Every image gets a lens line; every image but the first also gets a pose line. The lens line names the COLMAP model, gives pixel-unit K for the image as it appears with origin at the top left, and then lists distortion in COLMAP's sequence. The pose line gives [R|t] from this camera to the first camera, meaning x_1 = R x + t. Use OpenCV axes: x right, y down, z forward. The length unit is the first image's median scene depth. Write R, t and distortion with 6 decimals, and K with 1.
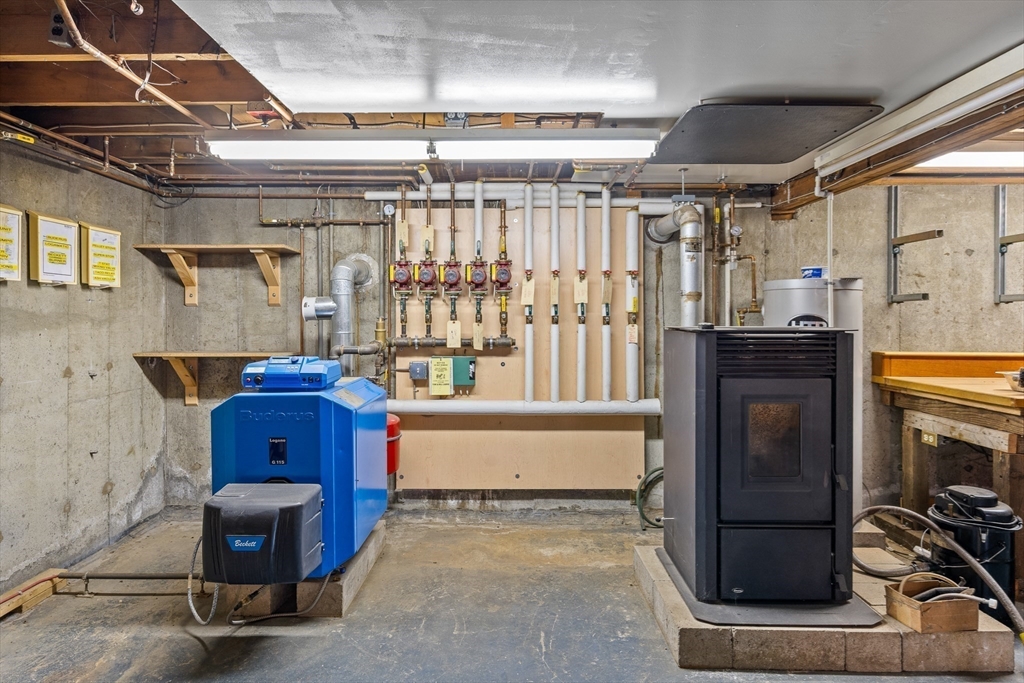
lens RADIAL K [[589.5, 0, 509.5], [0, 589.5, 312.0], [0, 0, 1]] dist [0.003693, 0.001071]
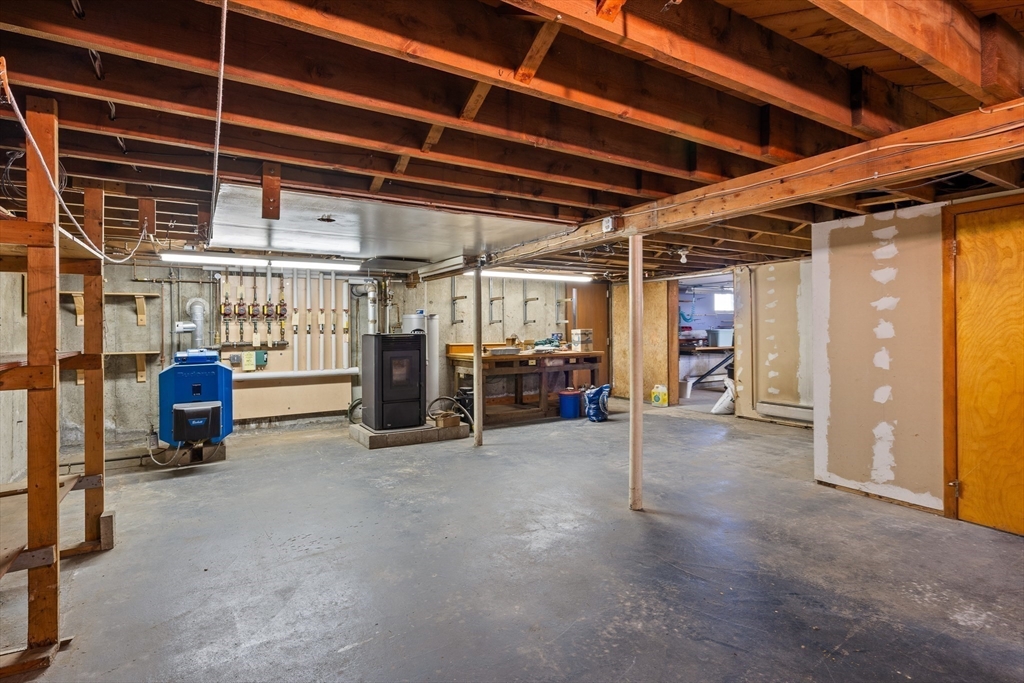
lens RADIAL K [[512.3, 0, 509.7], [0, 512.3, 323.8], [0, 0, 1]] dist [0.000146, 0.000052]
pose [[0.844548, -0.002539, 0.535474, -0.297185], [0.005433, 0.999978, -0.003828, -0.005258], [-0.535453, 0.006142, 0.844543, -0.937713]]
